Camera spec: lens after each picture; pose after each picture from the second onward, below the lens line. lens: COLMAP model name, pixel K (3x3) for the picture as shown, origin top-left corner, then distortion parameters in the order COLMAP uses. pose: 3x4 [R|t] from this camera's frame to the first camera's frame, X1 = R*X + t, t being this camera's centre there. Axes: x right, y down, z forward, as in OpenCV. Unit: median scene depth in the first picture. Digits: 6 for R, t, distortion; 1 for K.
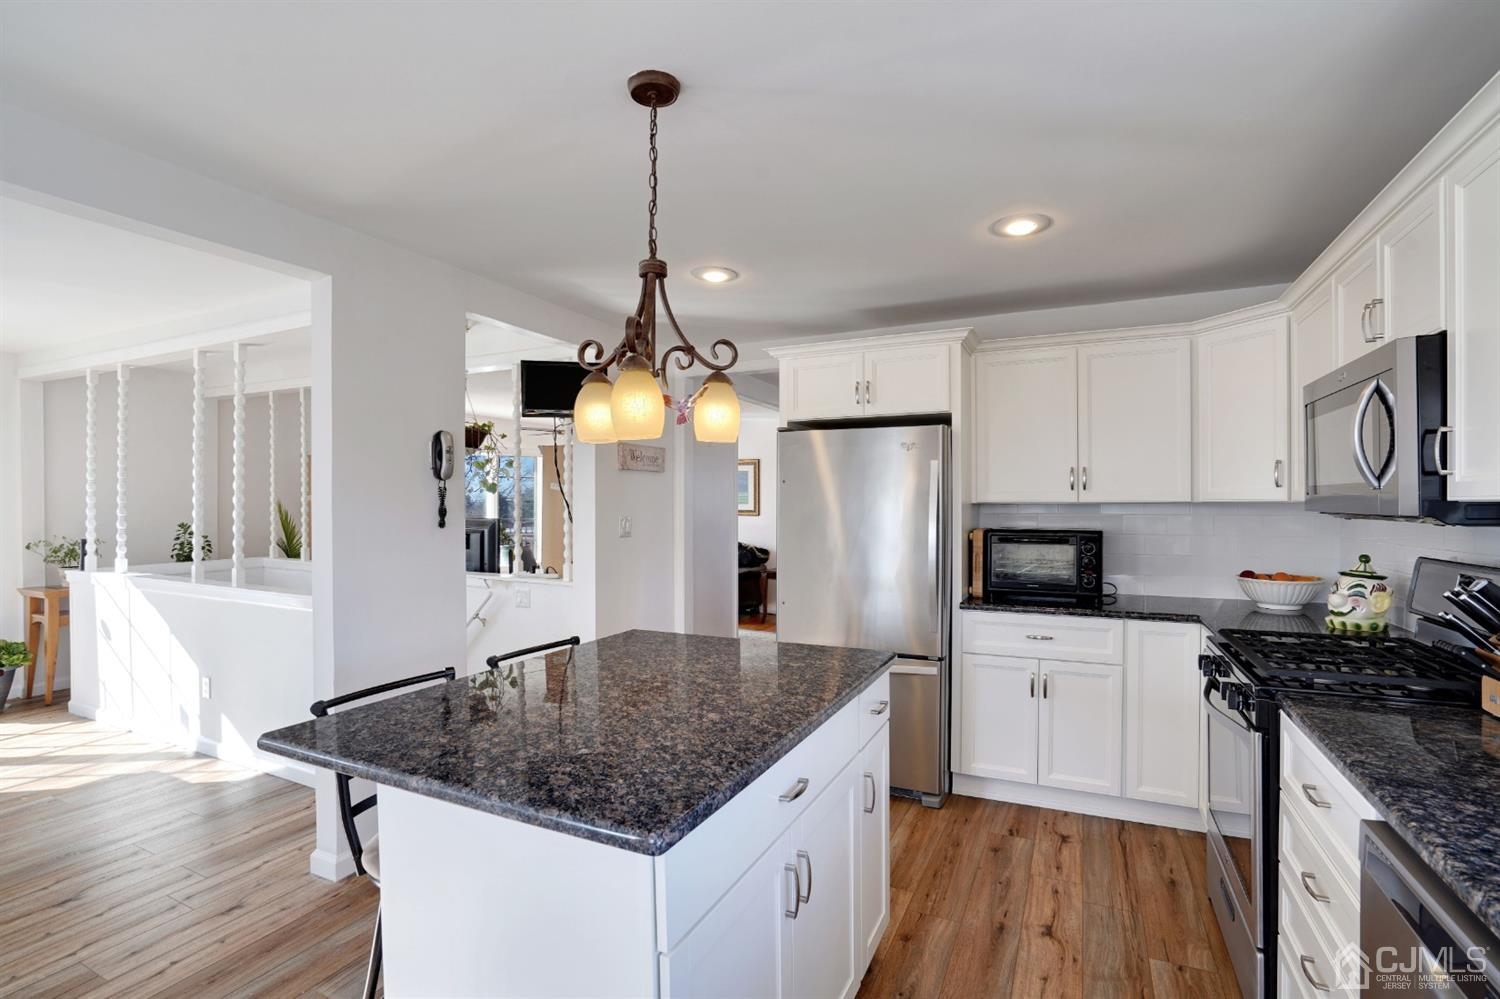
lens RADIAL K [[698.4, 0, 746.5], [0, 698.4, 505.2], [0, 0, 1]] dist [-0.050222, 0.018916]
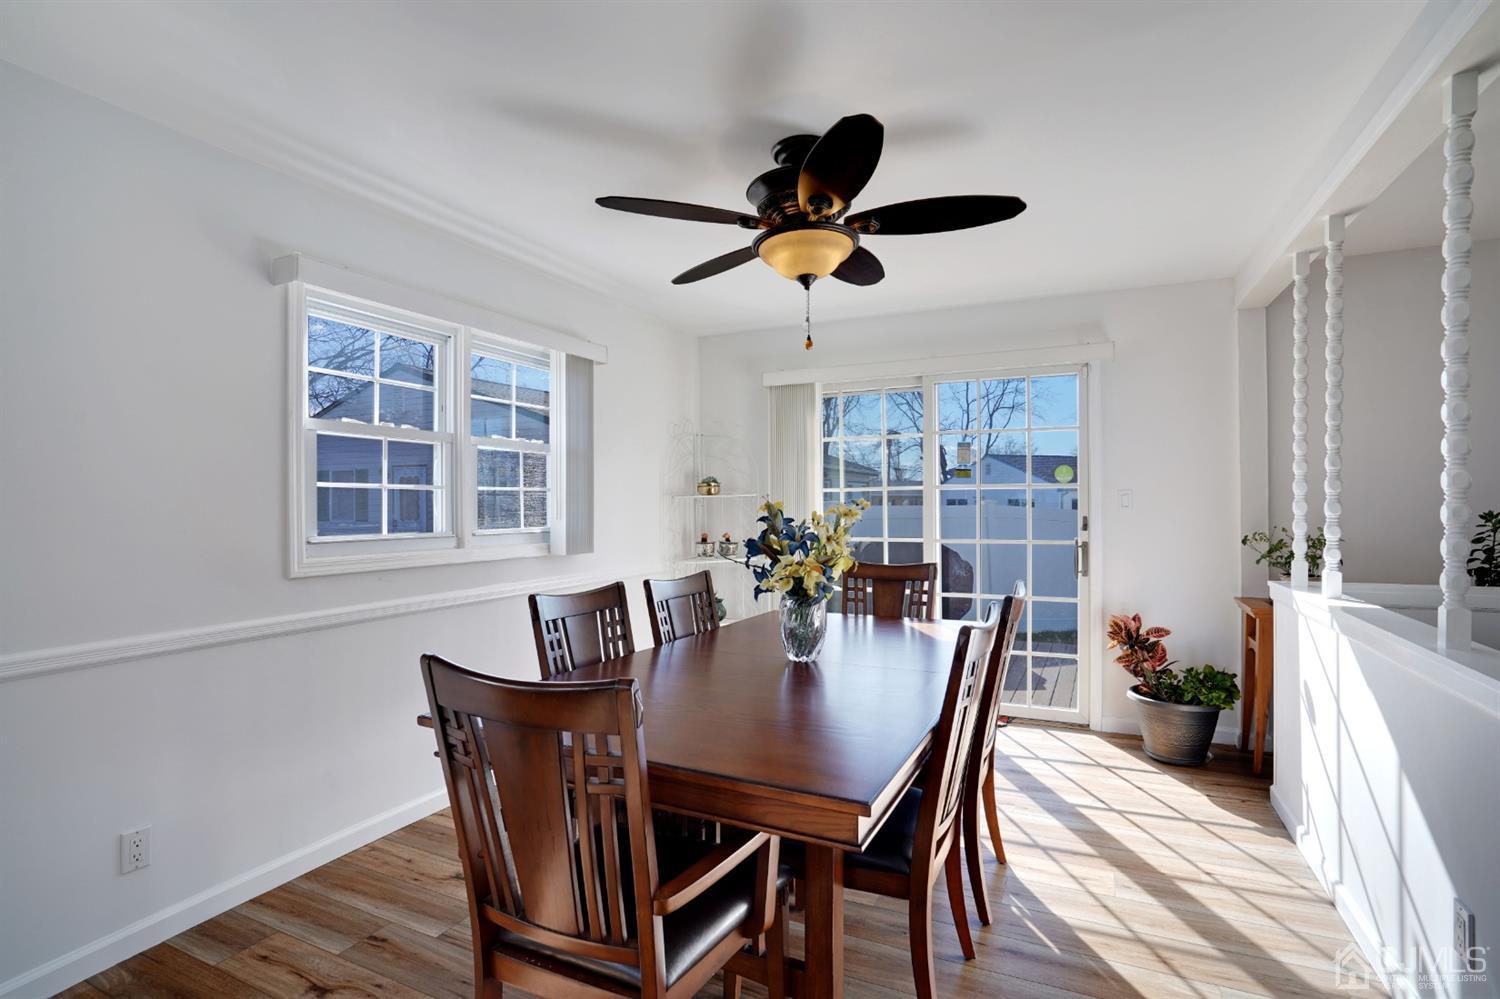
lens RADIAL K [[751.7, 0, 742.9], [0, 751.7, 508.8], [0, 0, 1]] dist [-0.010561, 0.002163]
pose [[0.025574, 0.006931, -0.999649, -0.386046], [0.000381, 0.999976, 0.006943, 0.029593], [0.999673, -0.000558, 0.025571, 0.599728]]
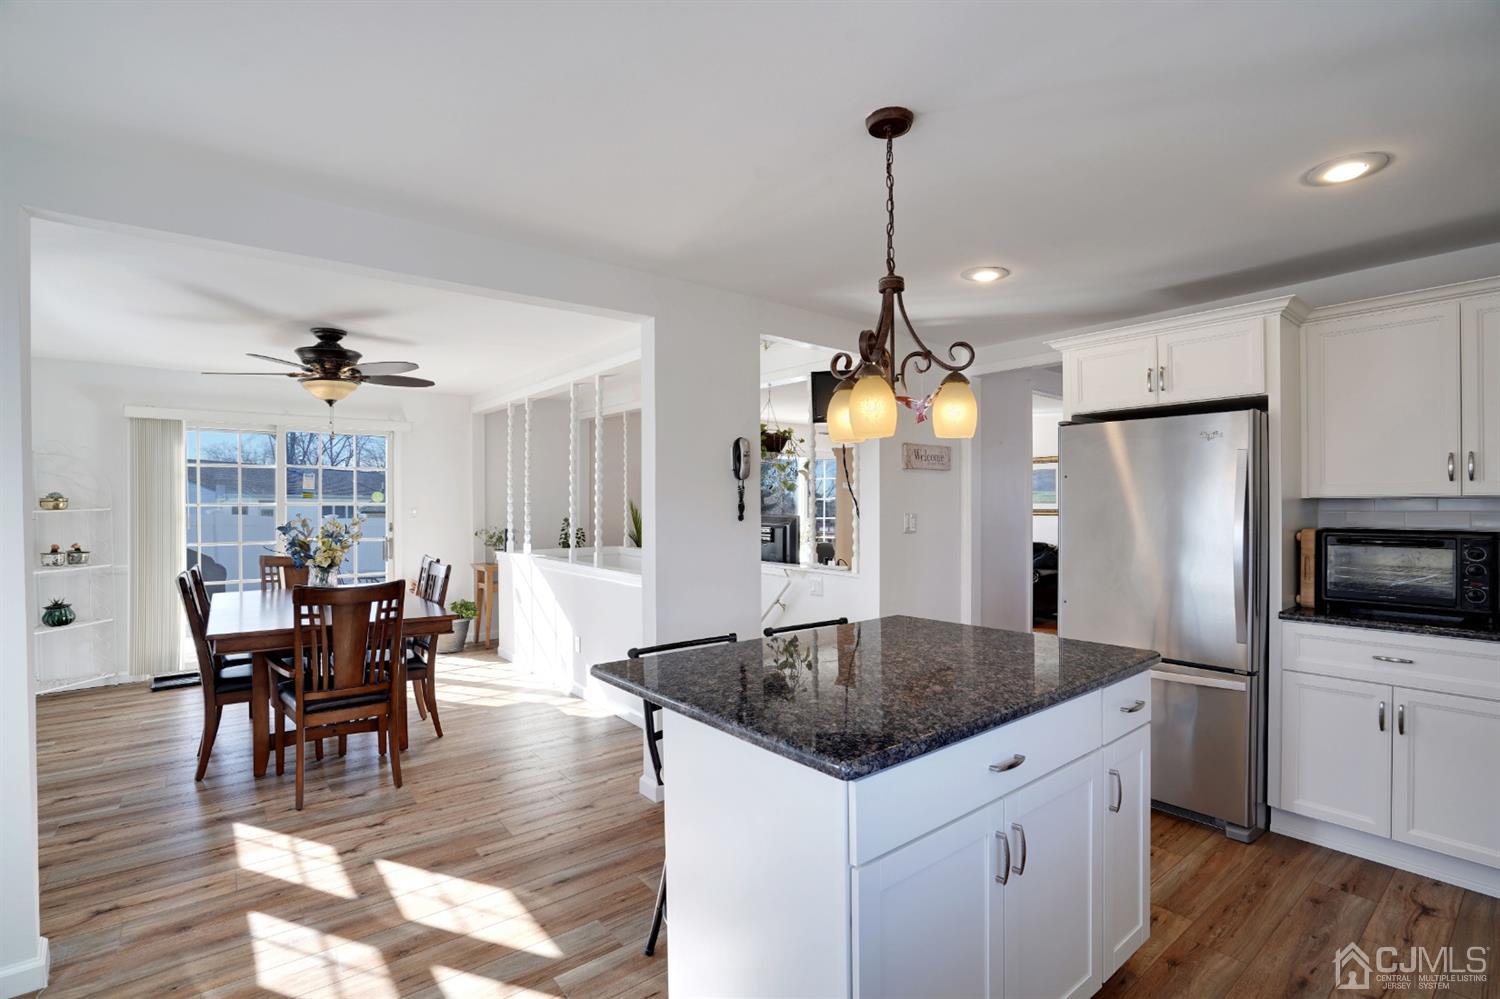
lens RADIAL K [[698.4, 0, 757.0], [0, 698.4, 507.3], [0, 0, 1]] dist [-0.050222, 0.018916]
pose [[0.905021, -0.000366, -0.425366, 0.085051], [0.000220, 1.000000, -0.000392, 0.009992], [0.425366, 0.000262, 0.905021, -0.057485]]
